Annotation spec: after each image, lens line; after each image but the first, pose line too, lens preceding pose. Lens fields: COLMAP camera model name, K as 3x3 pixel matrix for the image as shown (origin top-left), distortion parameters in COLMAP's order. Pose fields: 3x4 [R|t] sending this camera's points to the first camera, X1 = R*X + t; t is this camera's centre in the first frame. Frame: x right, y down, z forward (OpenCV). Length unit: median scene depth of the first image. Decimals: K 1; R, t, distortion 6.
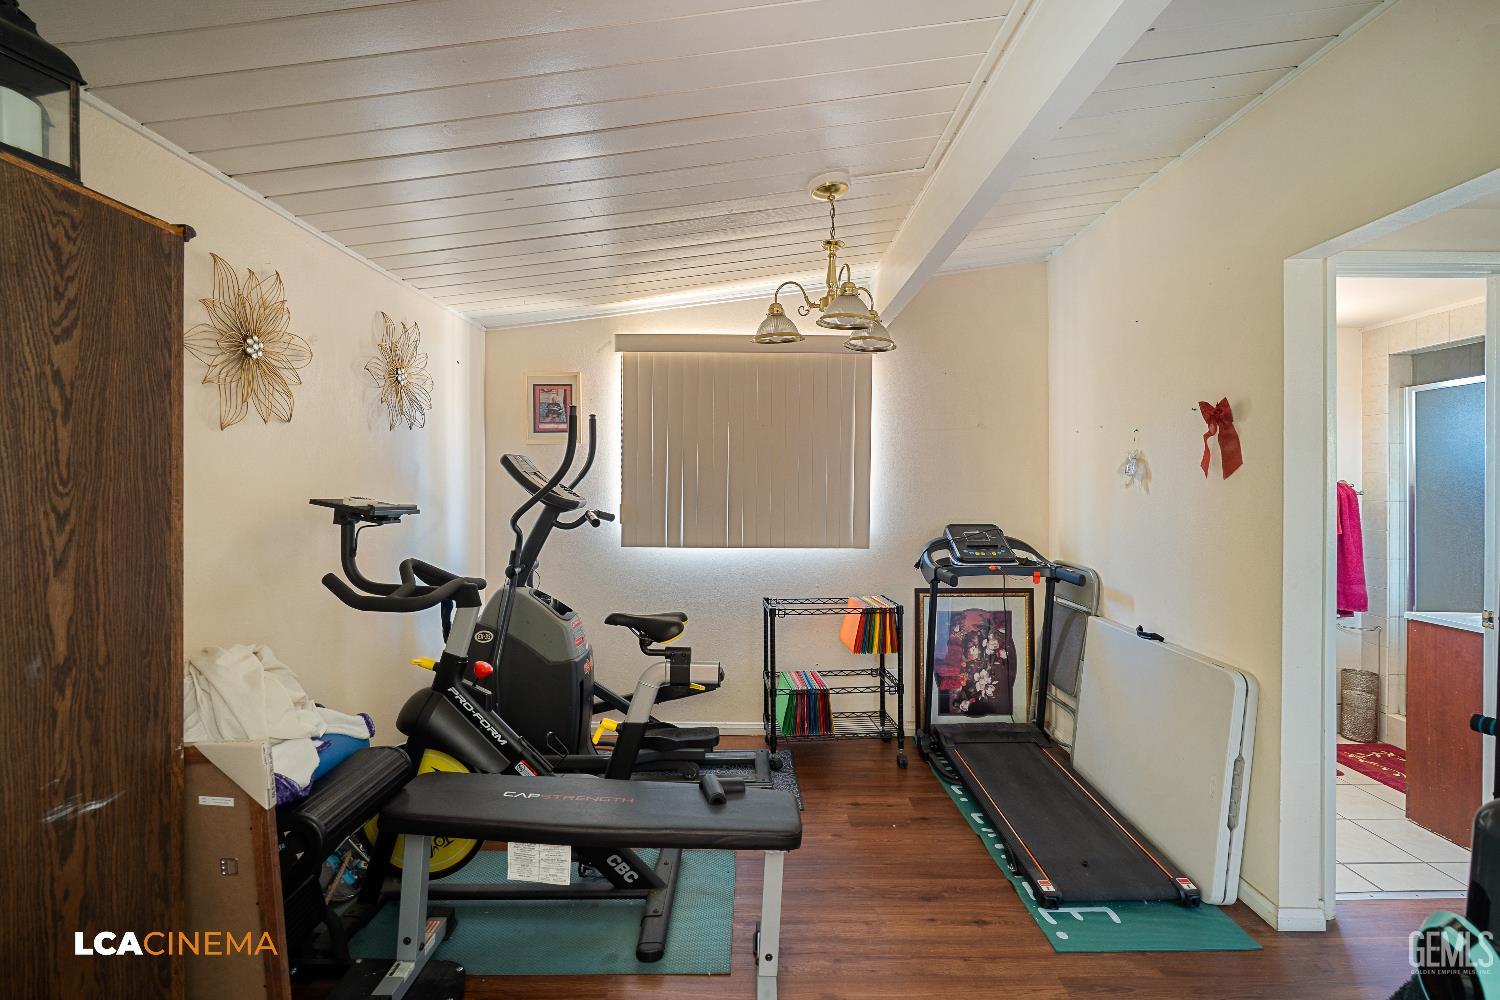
lens RADIAL K [[656.0, 0, 750.3], [0, 656.0, 490.9], [0, 0, 1]] dist [-0.002933, -0.000230]
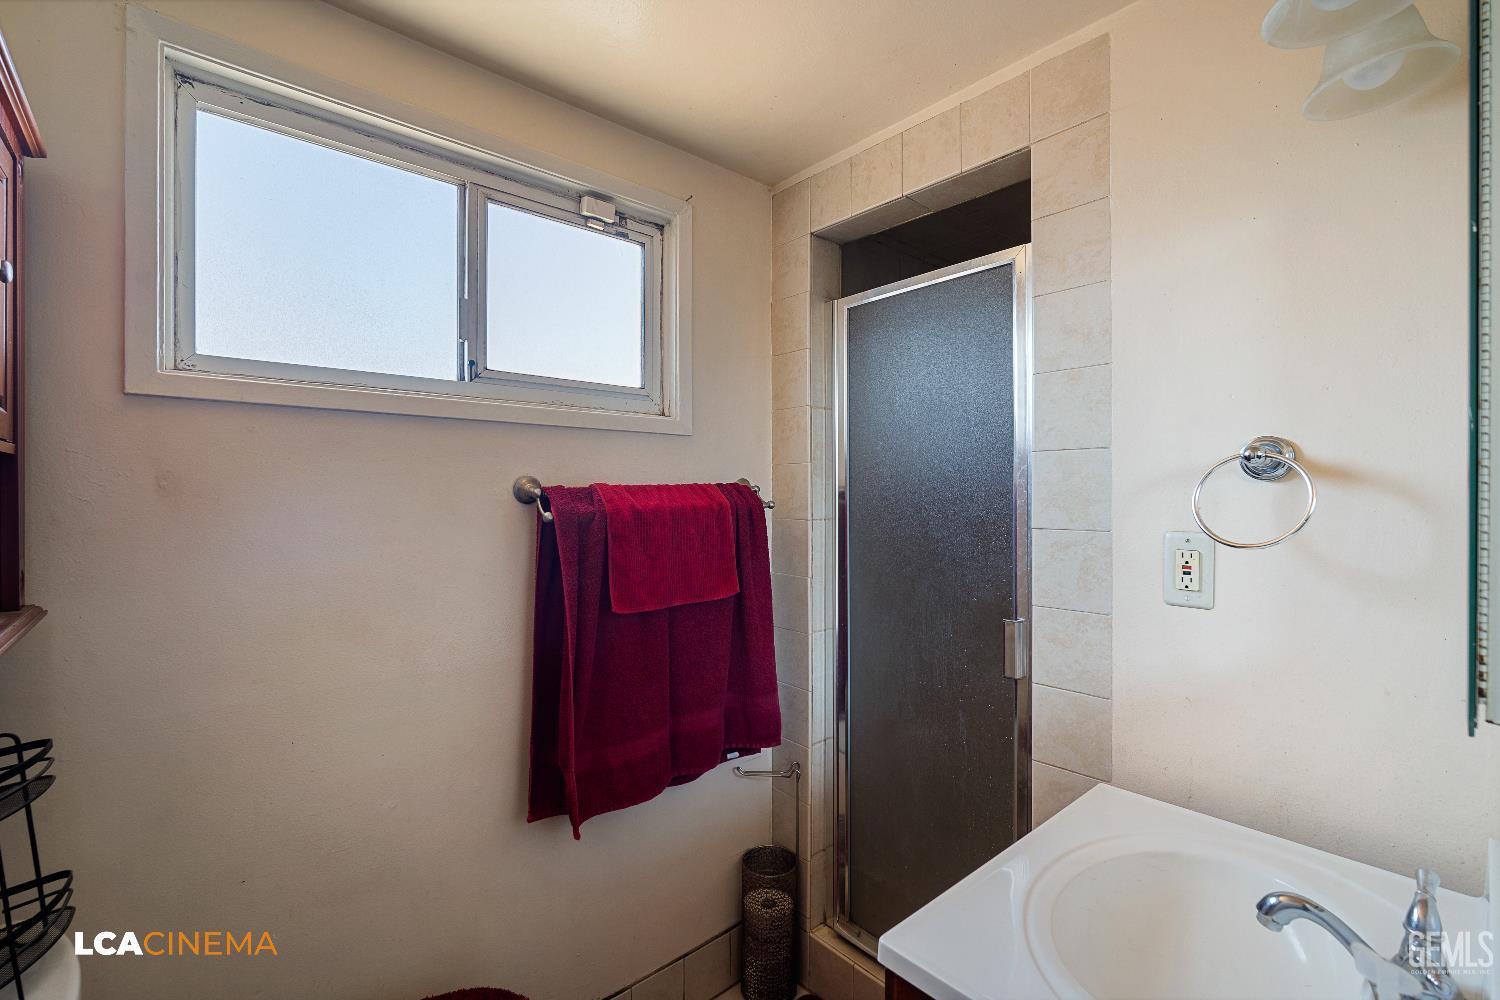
lens RADIAL K [[656.0, 0, 753.2], [0, 656.0, 499.9], [0, 0, 1]] dist [-0.002933, -0.000230]
pose [[0.755721, 0.005051, 0.654874, 0.606167], [0.000852, 0.999962, -0.008697, 0.004225], [-0.654893, 0.007130, 0.755688, 0.641622]]
